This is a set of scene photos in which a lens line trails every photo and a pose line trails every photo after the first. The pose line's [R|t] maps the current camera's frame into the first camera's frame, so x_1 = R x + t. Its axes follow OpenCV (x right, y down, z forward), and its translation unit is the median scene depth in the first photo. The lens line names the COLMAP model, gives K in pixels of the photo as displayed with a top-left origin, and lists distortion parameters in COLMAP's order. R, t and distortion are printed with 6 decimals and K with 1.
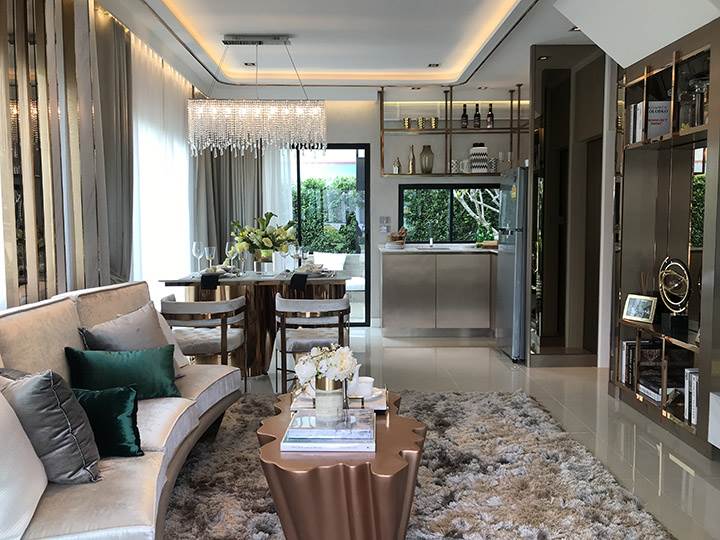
lens RADIAL K [[586.8, 0, 360.0], [0, 586.8, 270.0], [0, 0, 1]] dist [0.052487, -0.080704]
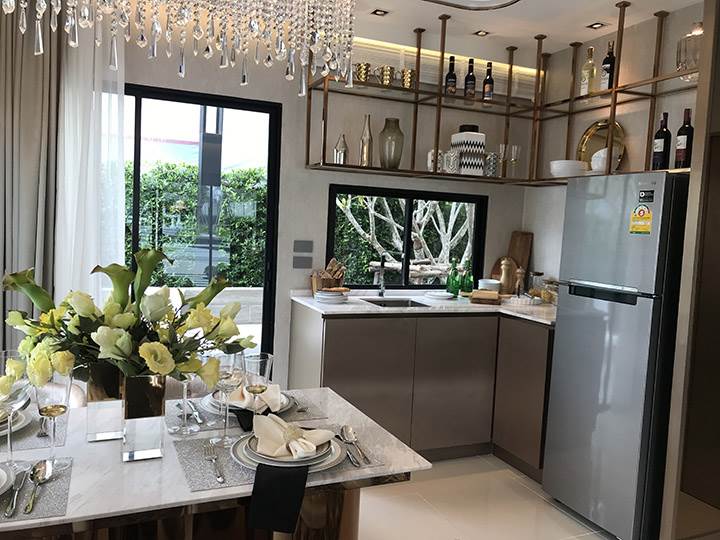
lens RADIAL K [[586.8, 0, 360.0], [0, 586.8, 270.0], [0, 0, 1]] dist [0.052487, -0.080704]
pose [[0.921751, 0.019722, 0.387280, -0.172326], [-0.019693, 0.999798, -0.004042, -0.087588], [-0.387282, -0.003901, 0.921953, 0.664979]]
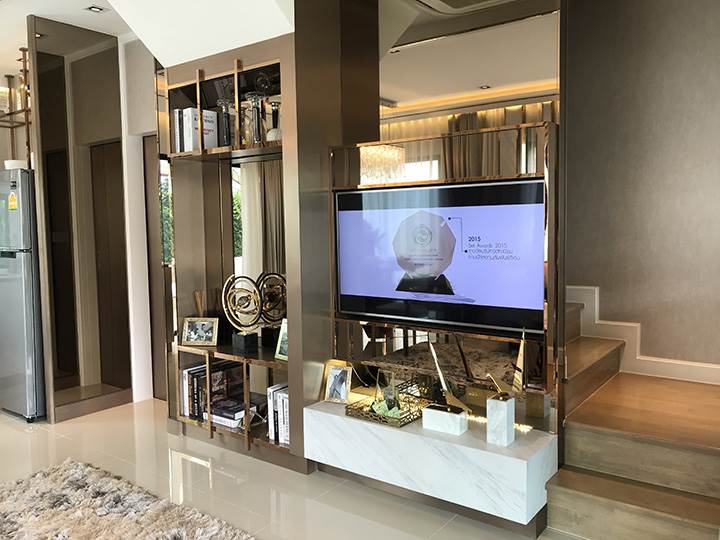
lens RADIAL K [[586.8, 0, 360.0], [0, 586.8, 270.0], [0, 0, 1]] dist [0.052487, -0.080704]
pose [[0.611181, -0.068670, 0.788506, -0.079285], [0.081006, 0.996425, 0.023989, -0.027881], [-0.787335, 0.049212, 0.614558, 0.192886]]
